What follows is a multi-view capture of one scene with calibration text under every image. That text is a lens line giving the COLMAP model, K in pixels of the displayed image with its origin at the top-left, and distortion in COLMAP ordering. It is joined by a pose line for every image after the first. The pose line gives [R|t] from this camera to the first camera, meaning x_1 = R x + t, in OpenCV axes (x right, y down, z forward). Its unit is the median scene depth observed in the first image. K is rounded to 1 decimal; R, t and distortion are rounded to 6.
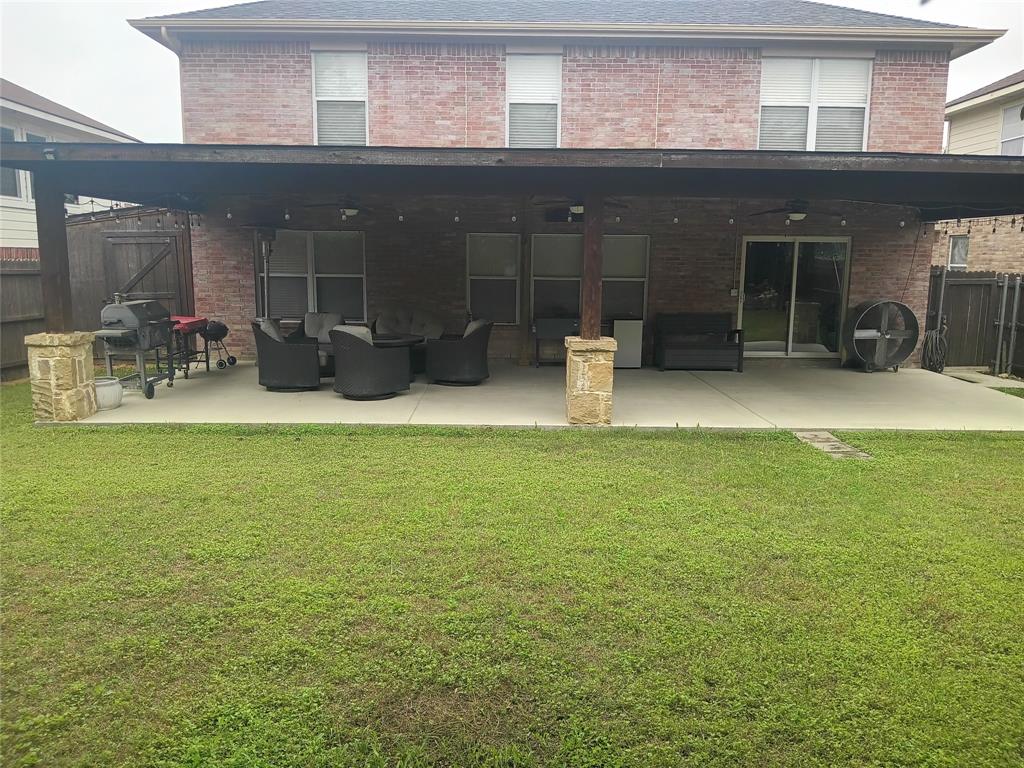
lens RADIAL K [[759.8, 0, 509.0], [0, 759.8, 385.4], [0, 0, 1]] dist [0.023930, -0.066346]
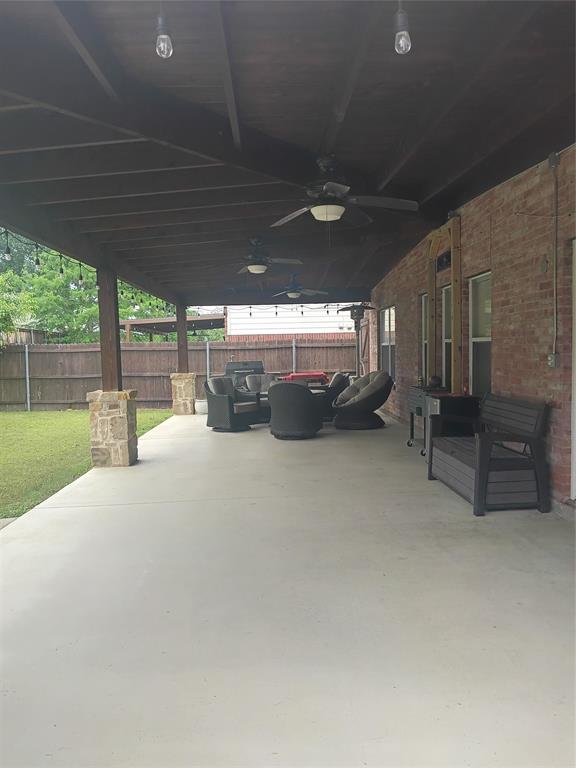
lens RADIAL K [[569.8, 0, 288.0], [0, 569.8, 387.6], [0, 0, 1]] dist [0.023930, -0.066346]
pose [[0.026472, 0.054719, -0.998151, 0.678368], [-0.140071, 0.988853, 0.050495, -0.102341], [0.989787, 0.138476, 0.033842, 0.848862]]
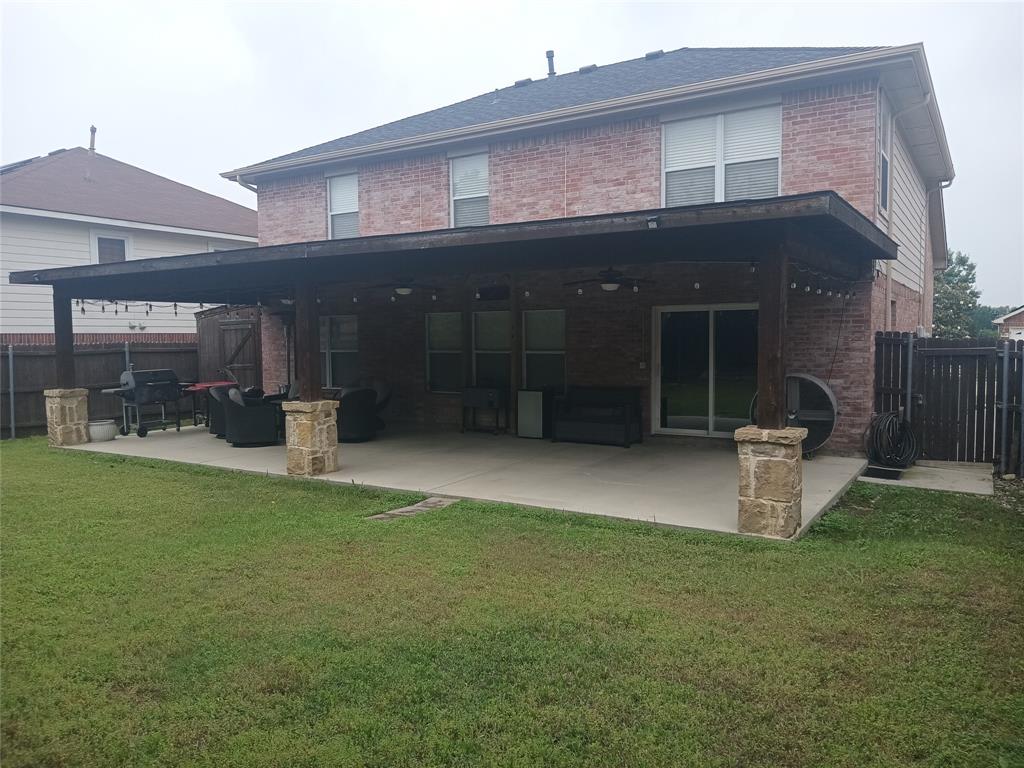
lens RADIAL K [[759.8, 0, 516.3], [0, 759.8, 386.1], [0, 0, 1]] dist [0.023930, -0.066346]
pose [[0.847606, 0.015933, -0.530387, 0.692429], [-0.068515, 0.994468, -0.079618, -0.009715], [0.526184, 0.103824, 0.844009, 0.119495]]
